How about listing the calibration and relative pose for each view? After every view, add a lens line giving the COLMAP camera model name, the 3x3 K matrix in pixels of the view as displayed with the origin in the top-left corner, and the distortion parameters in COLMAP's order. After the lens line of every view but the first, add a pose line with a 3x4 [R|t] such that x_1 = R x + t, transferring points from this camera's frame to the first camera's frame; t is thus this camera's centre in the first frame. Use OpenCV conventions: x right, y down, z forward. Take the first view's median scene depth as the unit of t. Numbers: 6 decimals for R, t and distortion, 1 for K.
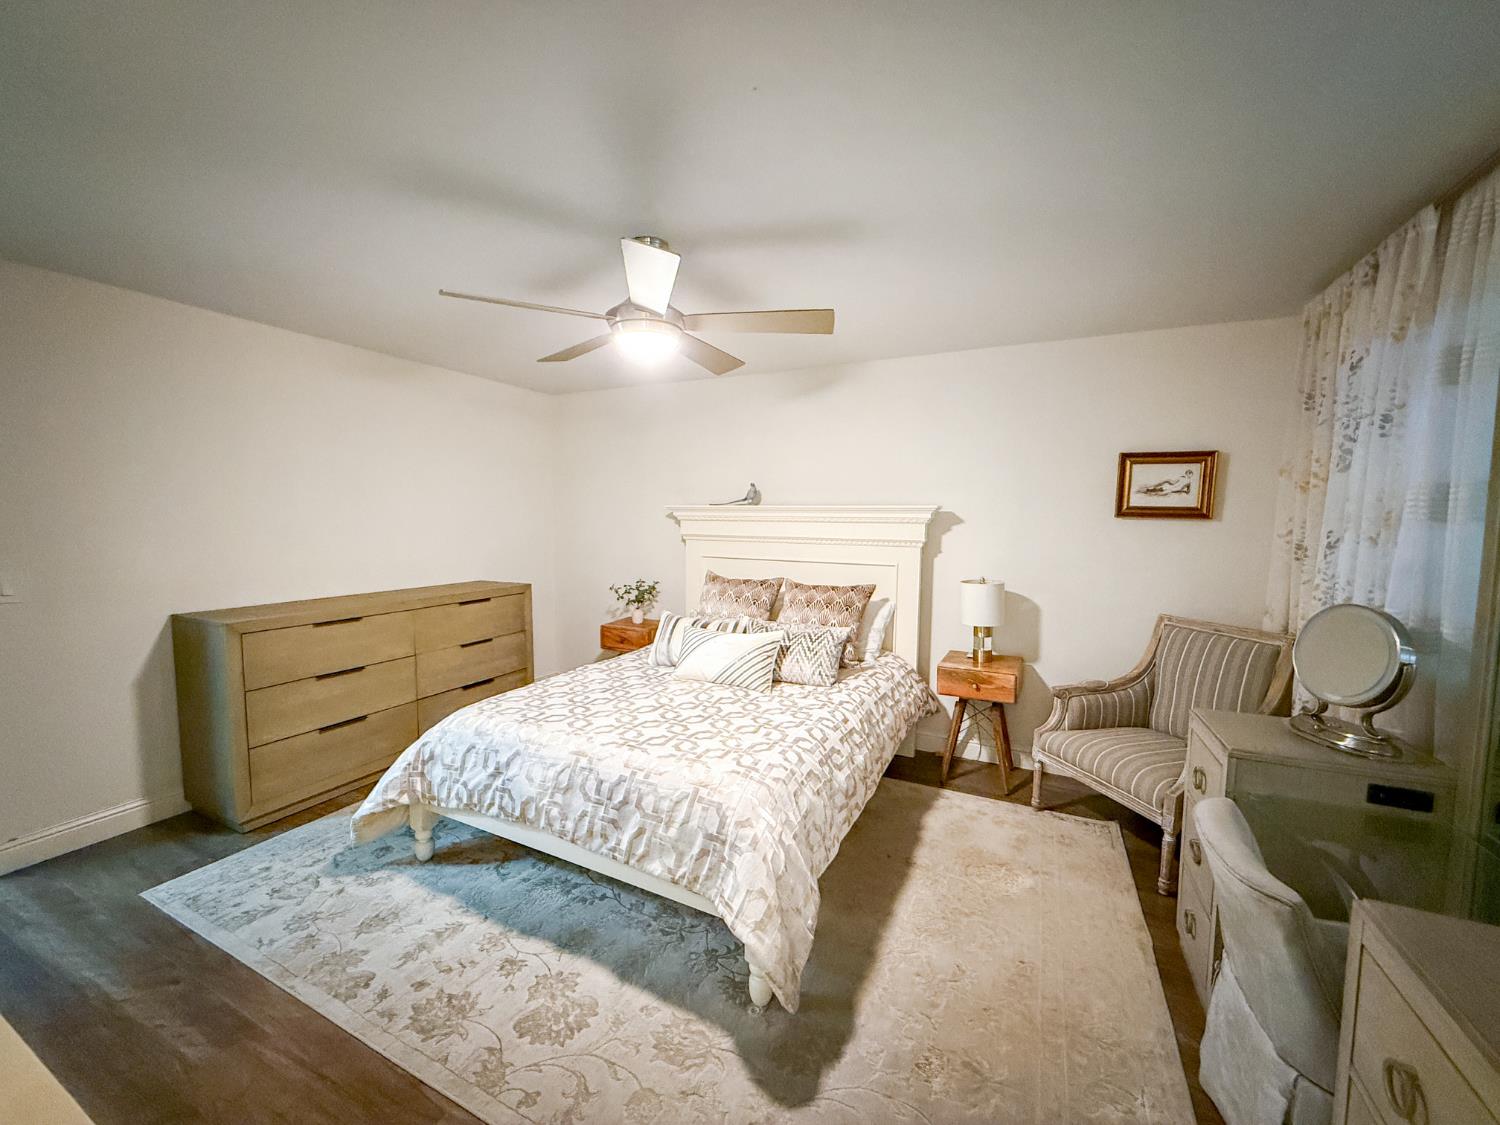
lens RADIAL K [[597.7, 0, 748.6], [0, 597.7, 557.0], [0, 0, 1]] dist [-0.001528, 0.000367]
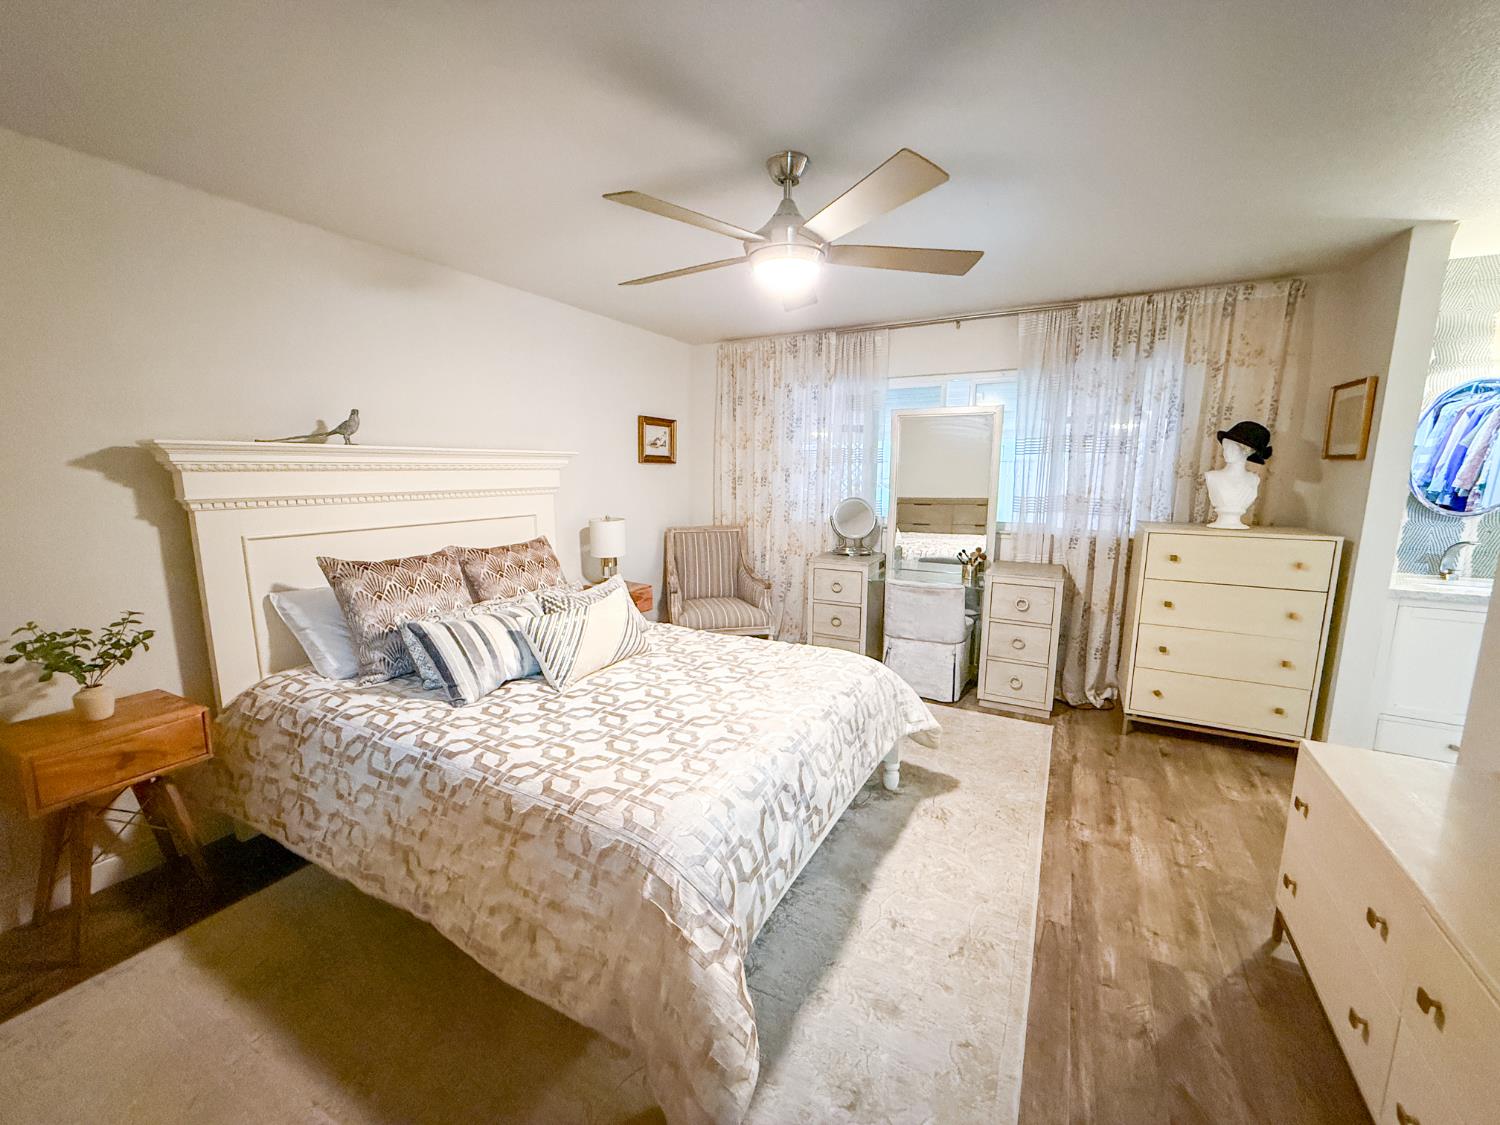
lens RADIAL K [[597.7, 0, 749.1], [0, 597.7, 565.9], [0, 0, 1]] dist [-0.001528, 0.000367]
pose [[0.037298, -0.165196, 0.985555, -0.799689], [0.083160, 0.983334, 0.161677, -0.036954], [-0.995838, 0.075928, 0.050414, 0.735782]]
